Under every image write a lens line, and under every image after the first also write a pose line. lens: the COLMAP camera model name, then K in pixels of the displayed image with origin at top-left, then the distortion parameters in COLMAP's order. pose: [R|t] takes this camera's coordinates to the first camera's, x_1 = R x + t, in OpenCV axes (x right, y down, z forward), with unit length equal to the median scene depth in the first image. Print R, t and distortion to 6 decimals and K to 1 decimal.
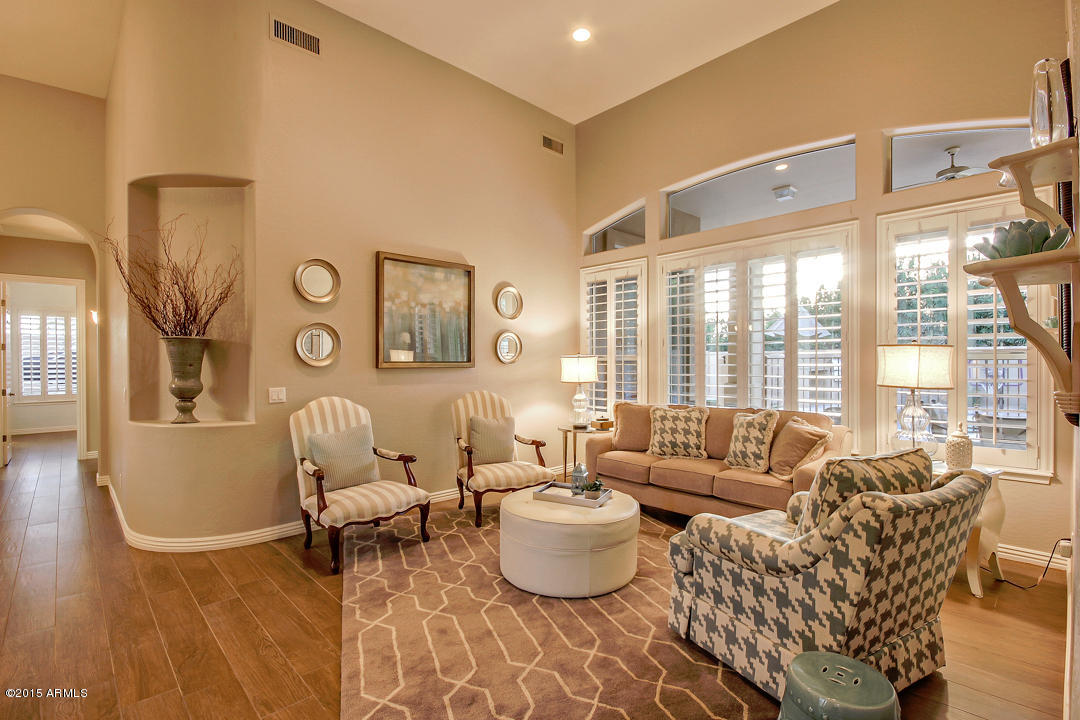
lens RADIAL K [[507.8, 0, 542.5], [0, 507.8, 362.1], [0, 0, 1]] dist [0.004536, -0.005788]
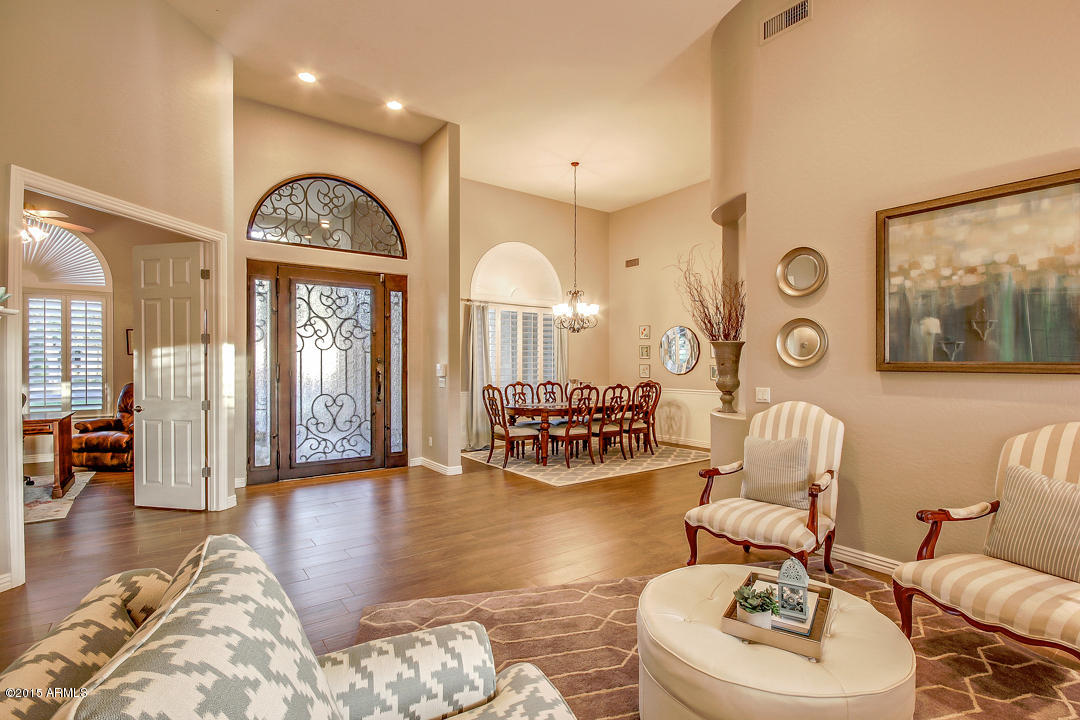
lens RADIAL K [[507.8, 0, 540.8], [0, 507.8, 365.6], [0, 0, 1]] dist [0.004536, -0.005788]
pose [[-0.131394, 0.009496, -0.991285, 0.528920], [-0.001583, 0.999951, 0.009789, -0.002360], [0.991329, 0.002856, -0.131373, 0.689038]]
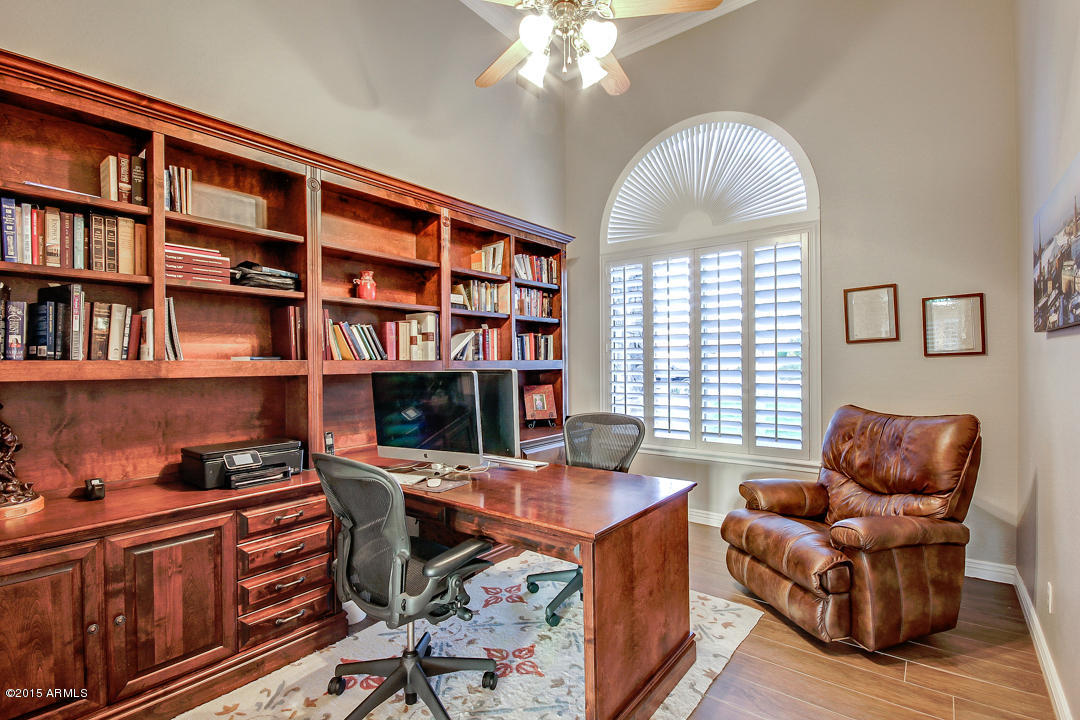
lens RADIAL K [[507.8, 0, 538.8], [0, 507.8, 364.7], [0, 0, 1]] dist [0.004536, -0.005788]
pose [[-0.986606, -0.000779, -0.163117, -0.426743], [0.000041, 0.999987, -0.005024, 0.021975], [0.163119, -0.004963, -0.986594, -0.252071]]
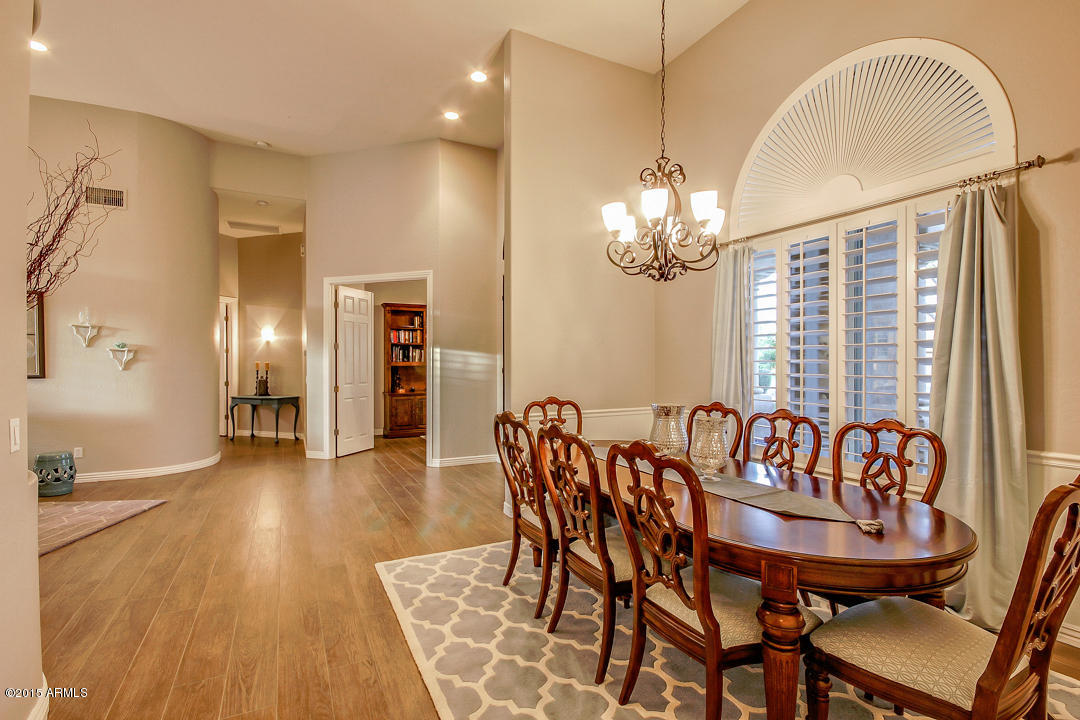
lens RADIAL K [[507.8, 0, 543.3], [0, 507.8, 360.3], [0, 0, 1]] dist [0.004536, -0.005788]
pose [[-0.962449, -0.009977, 0.271280, -1.249331], [-0.011626, 0.999922, -0.004473, 0.012441], [-0.271214, -0.007459, -0.962490, 1.204571]]
